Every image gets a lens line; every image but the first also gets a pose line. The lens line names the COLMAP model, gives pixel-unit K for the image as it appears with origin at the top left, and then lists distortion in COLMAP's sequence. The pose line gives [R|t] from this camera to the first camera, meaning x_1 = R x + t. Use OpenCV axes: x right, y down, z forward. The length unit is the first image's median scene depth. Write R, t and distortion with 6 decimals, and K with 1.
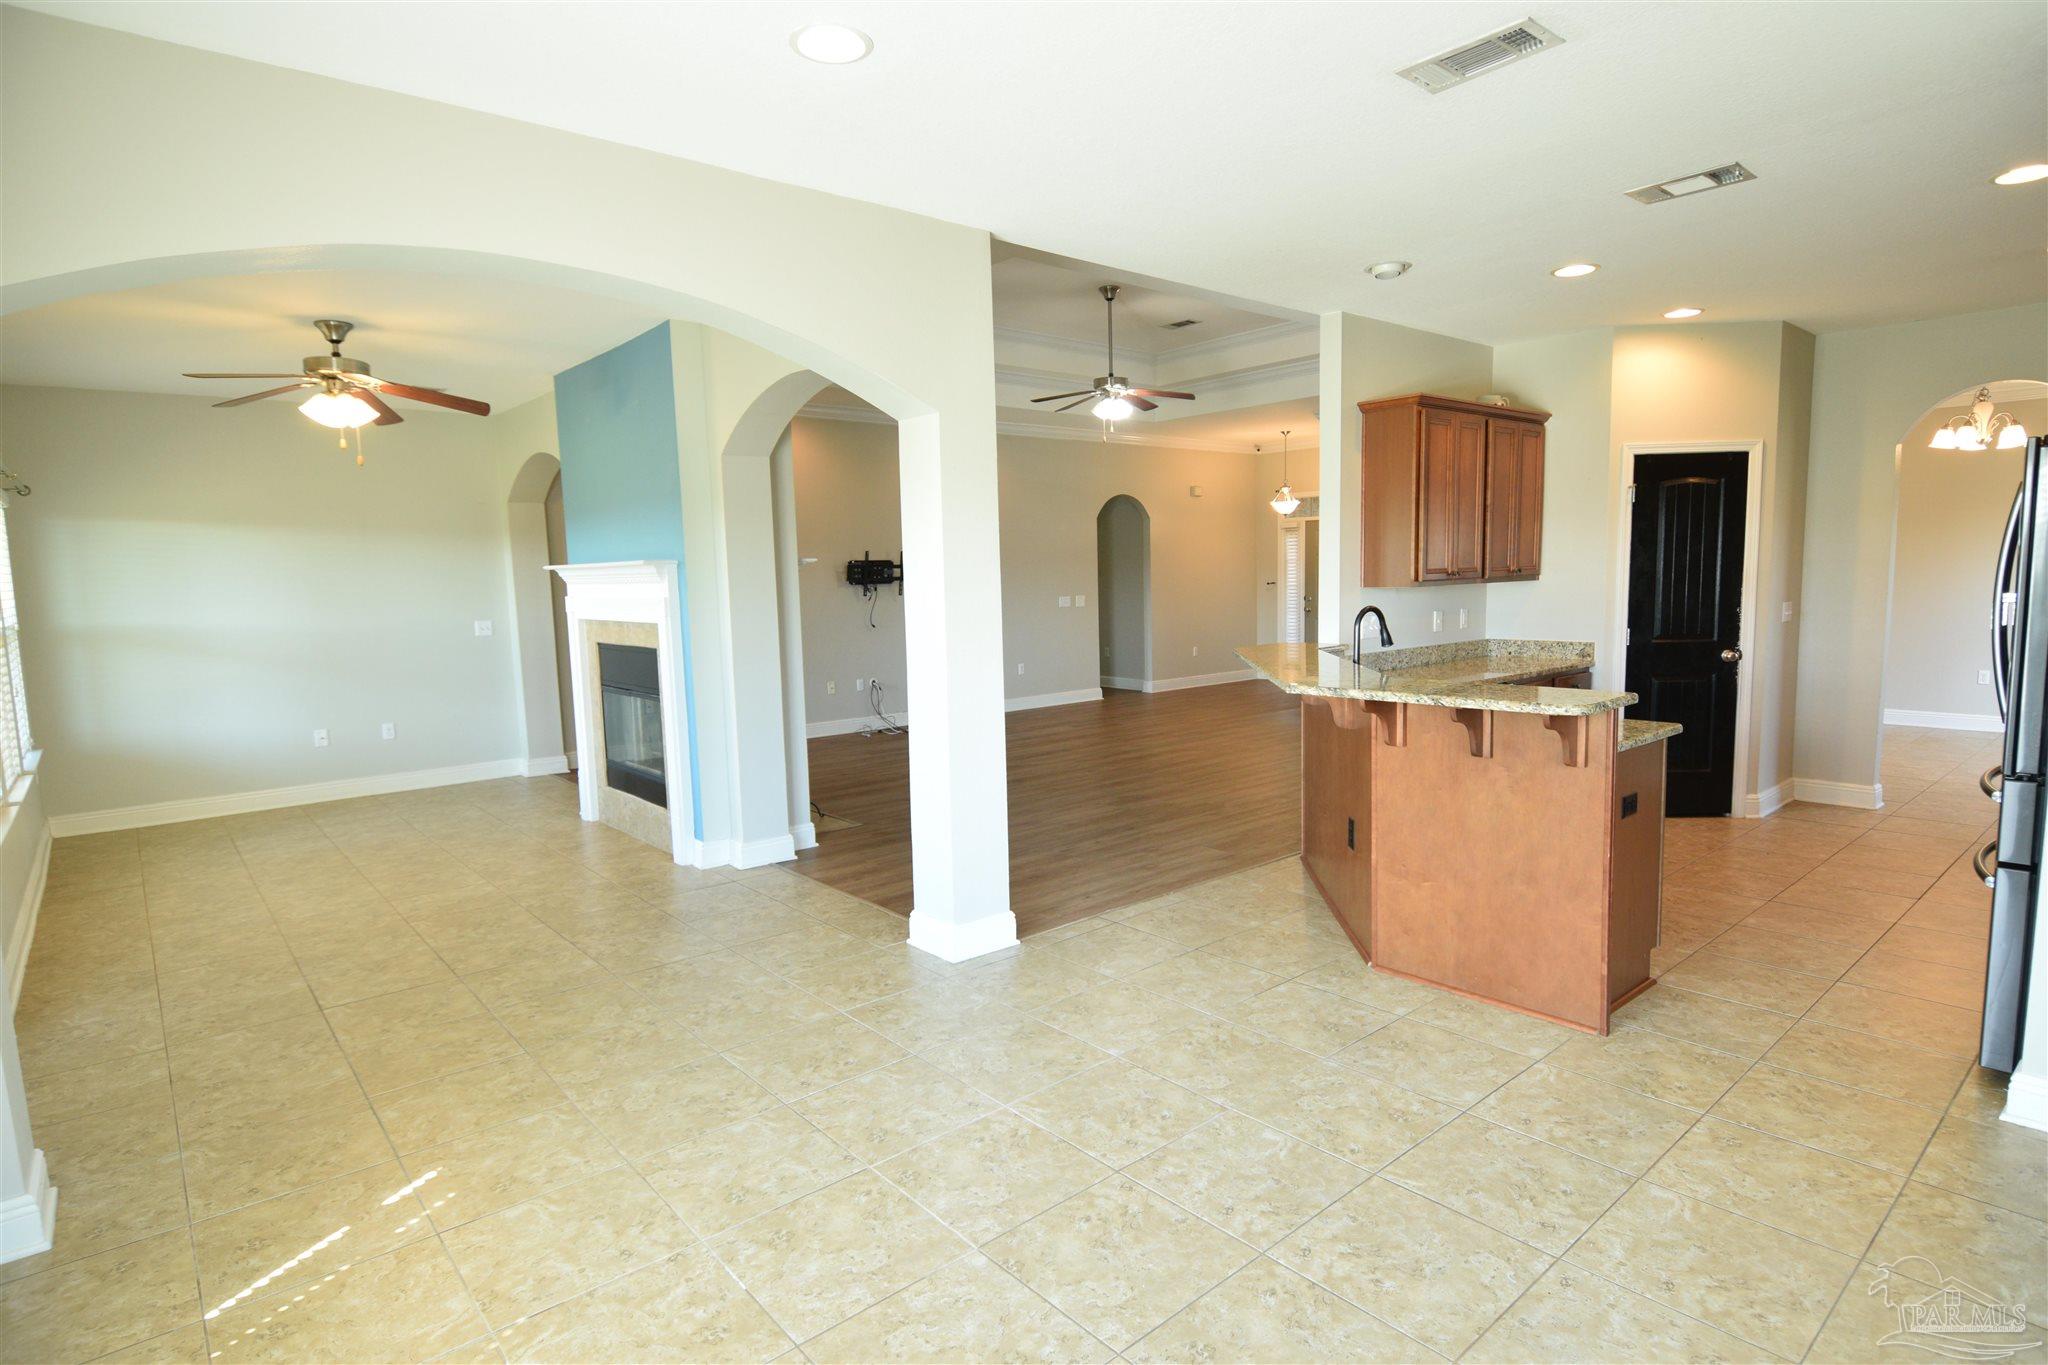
lens RADIAL K [[1061.5, 0, 1022.8], [0, 1061.5, 709.7], [0, 0, 1]] dist [0.014407, -0.021983]
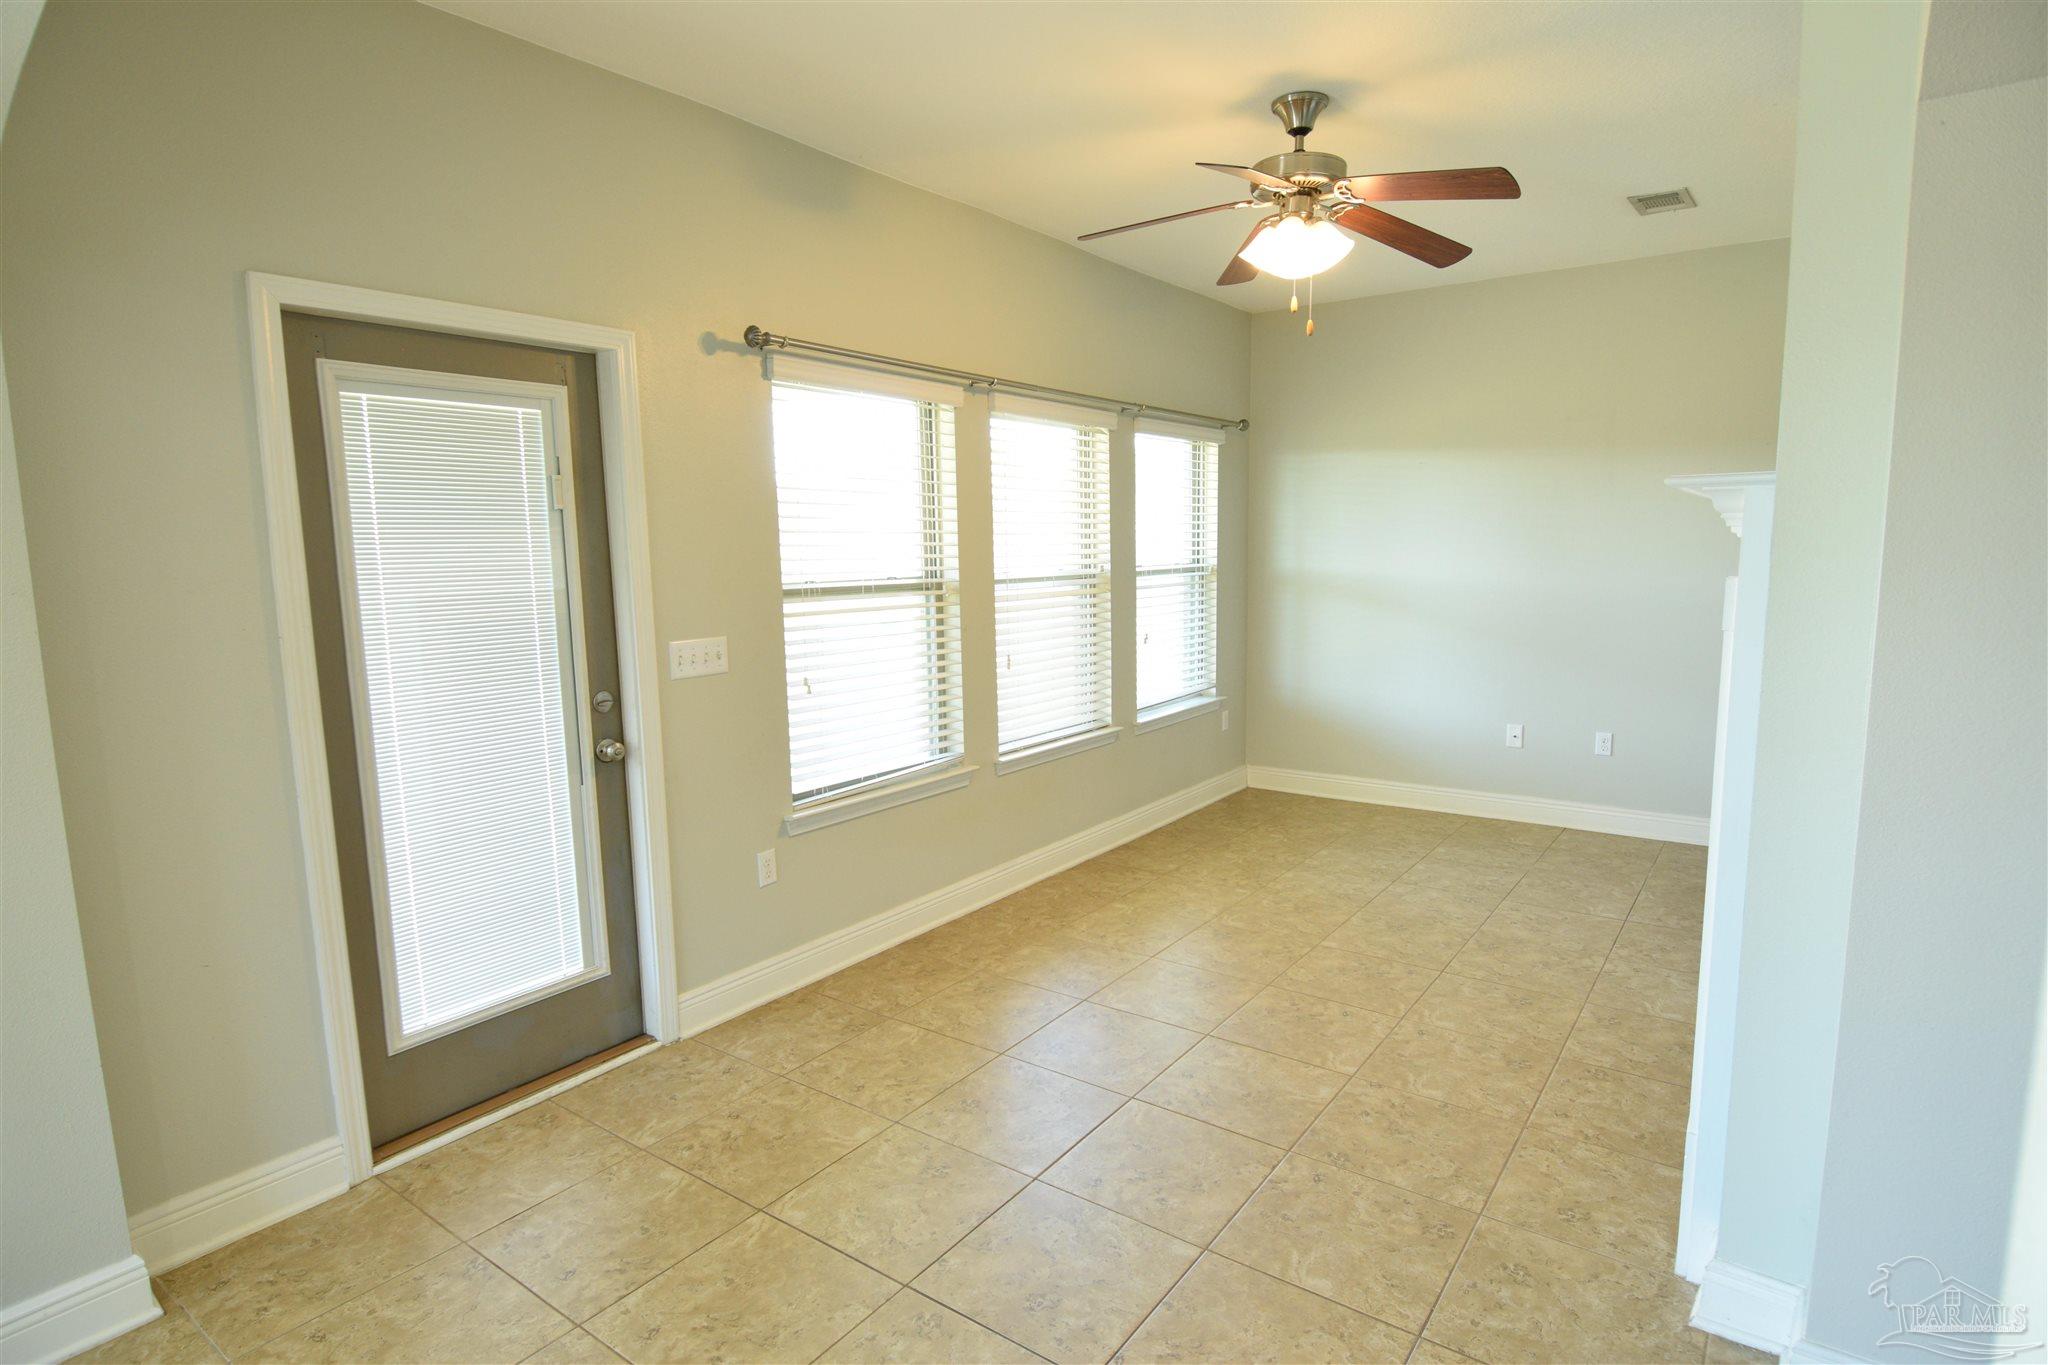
lens RADIAL K [[1061.5, 0, 1022.8], [0, 1061.5, 709.7], [0, 0, 1]] dist [0.014407, -0.021983]
pose [[0.240614, 0.173085, -0.955064, -0.049223], [-0.118081, 0.981883, 0.148197, -0.094008], [0.963412, 0.077117, 0.256693, 0.725620]]
